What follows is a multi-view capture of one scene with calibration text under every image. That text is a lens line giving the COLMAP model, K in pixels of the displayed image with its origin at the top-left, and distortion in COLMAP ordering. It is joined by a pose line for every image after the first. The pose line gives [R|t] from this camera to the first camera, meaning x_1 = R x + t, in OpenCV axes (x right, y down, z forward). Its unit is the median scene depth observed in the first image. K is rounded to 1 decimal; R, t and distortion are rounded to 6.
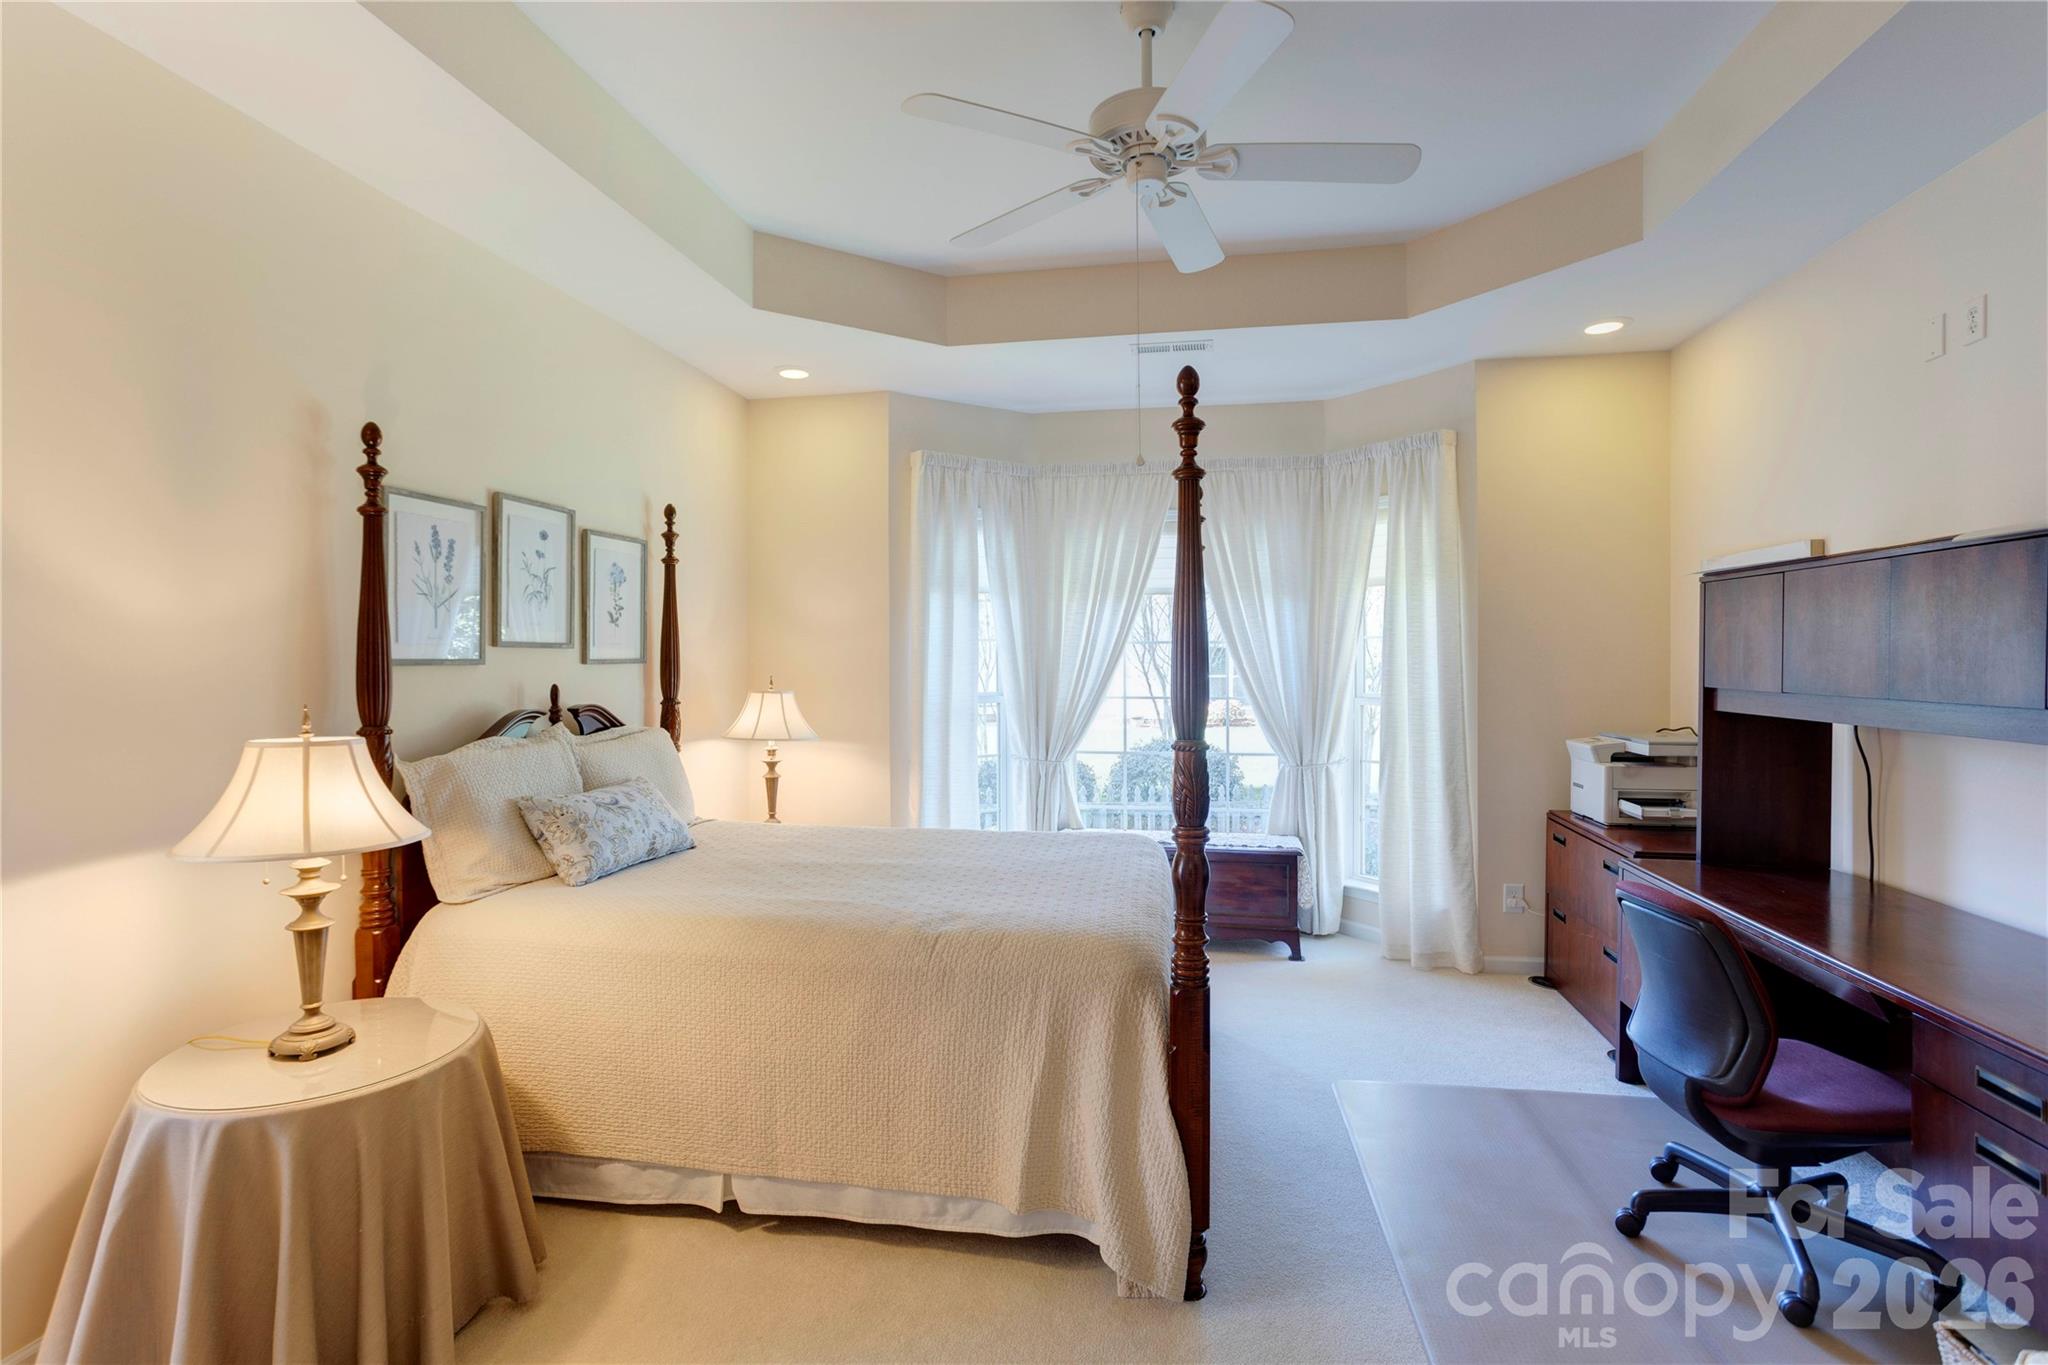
lens RADIAL K [[1005.6, 0, 1023.1], [0, 1005.6, 662.2], [0, 0, 1]] dist [0.005924, 0.002792]
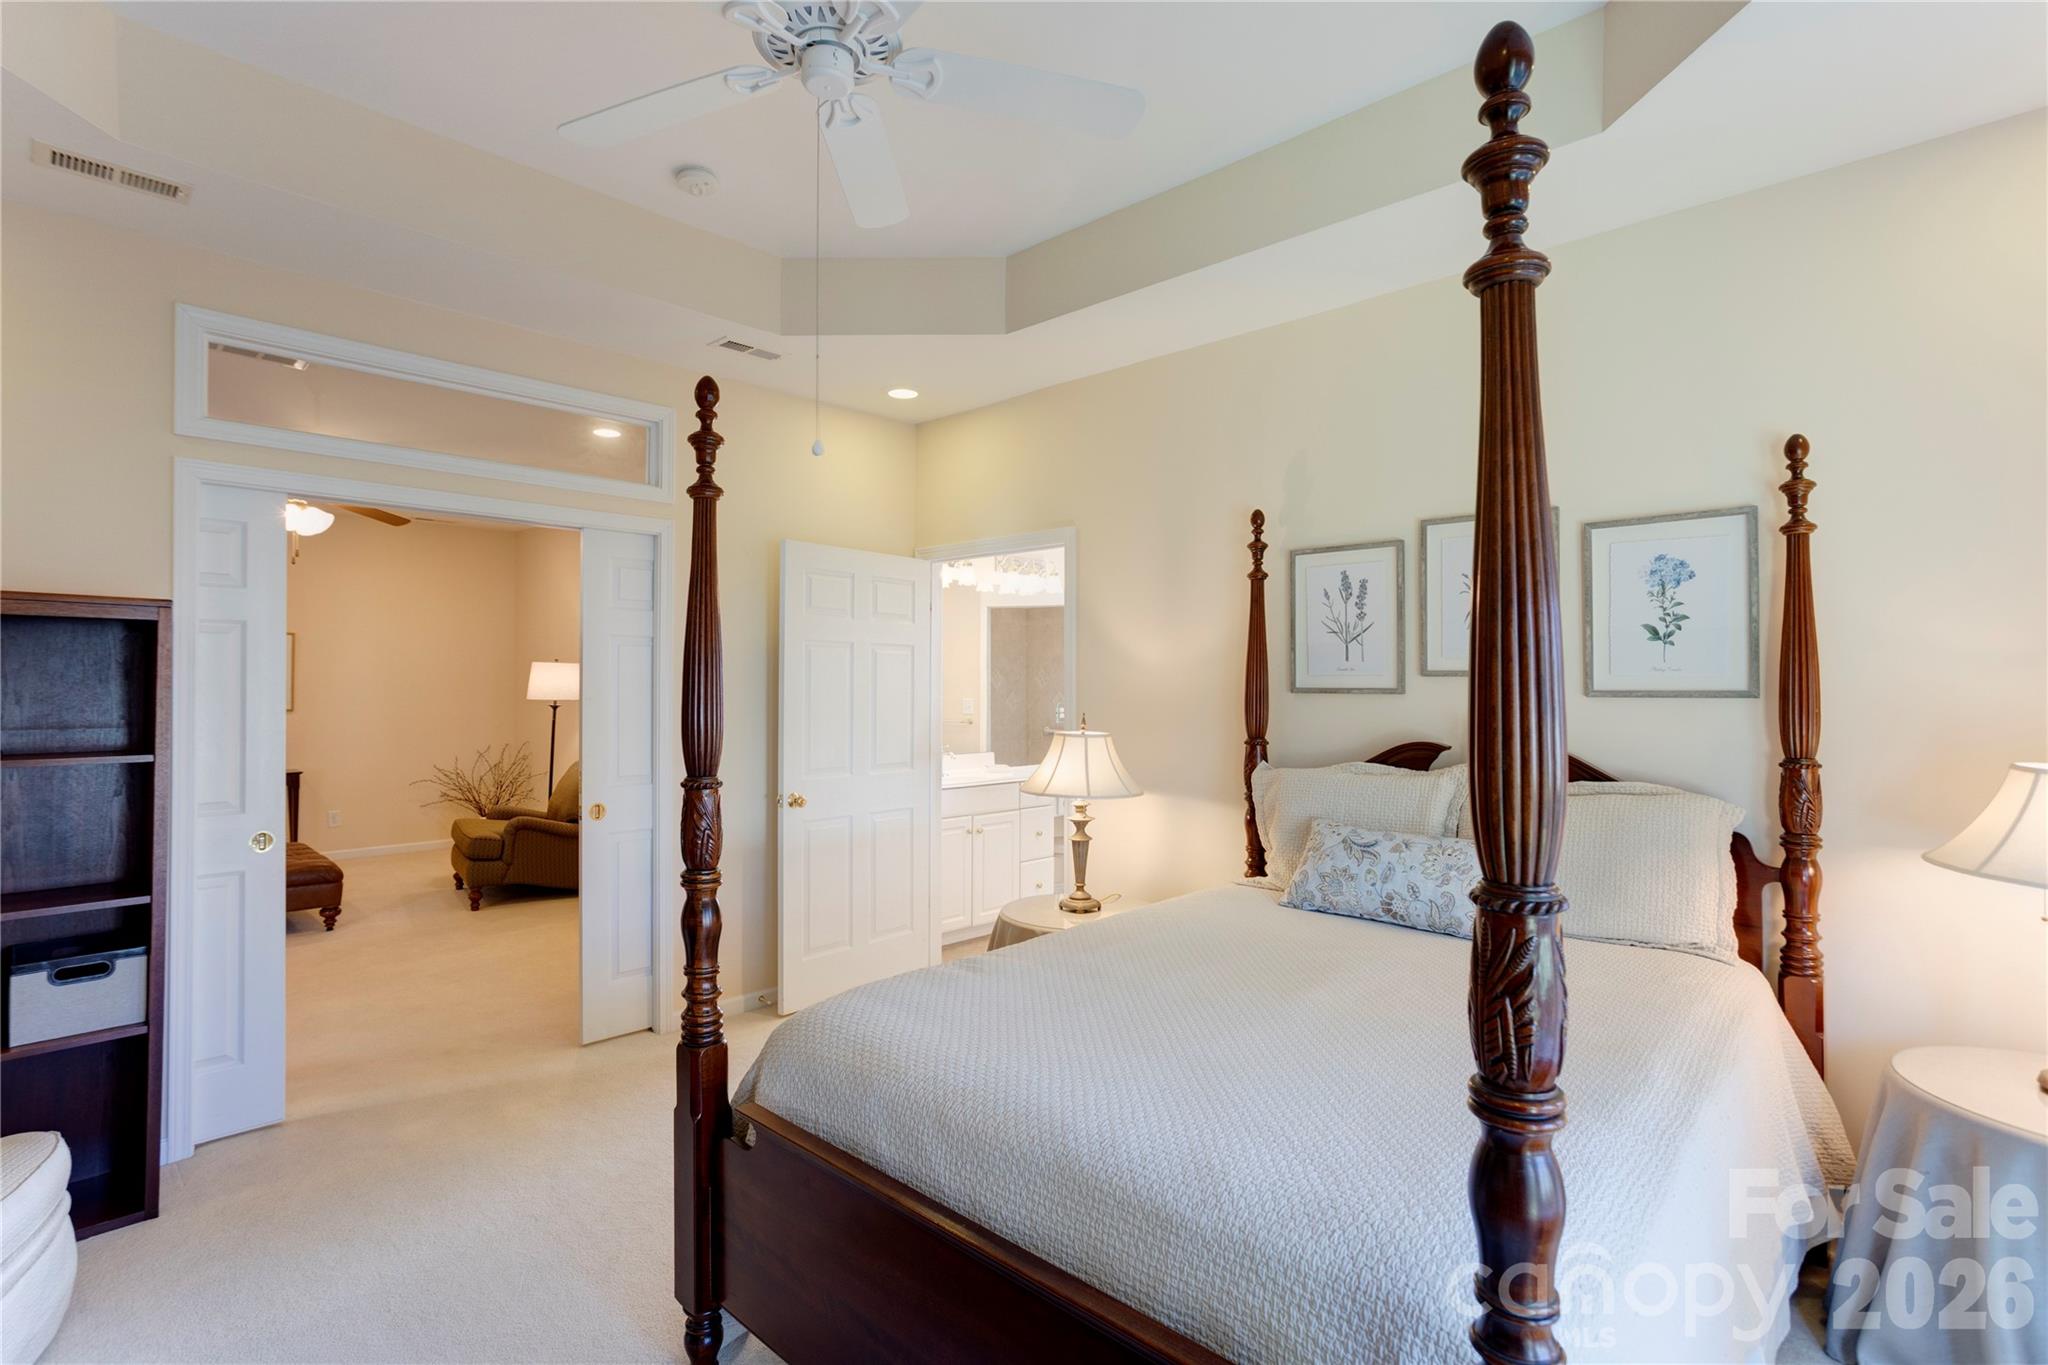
lens RADIAL K [[1005.6, 0, 1021.9], [0, 1005.6, 683.1], [0, 0, 1]] dist [0.005924, 0.002792]
pose [[-0.532998, -0.007958, -0.846079, 0.483020], [-0.010692, 0.999939, -0.002669, -0.001738], [0.846049, 0.007624, -0.533050, 1.099571]]
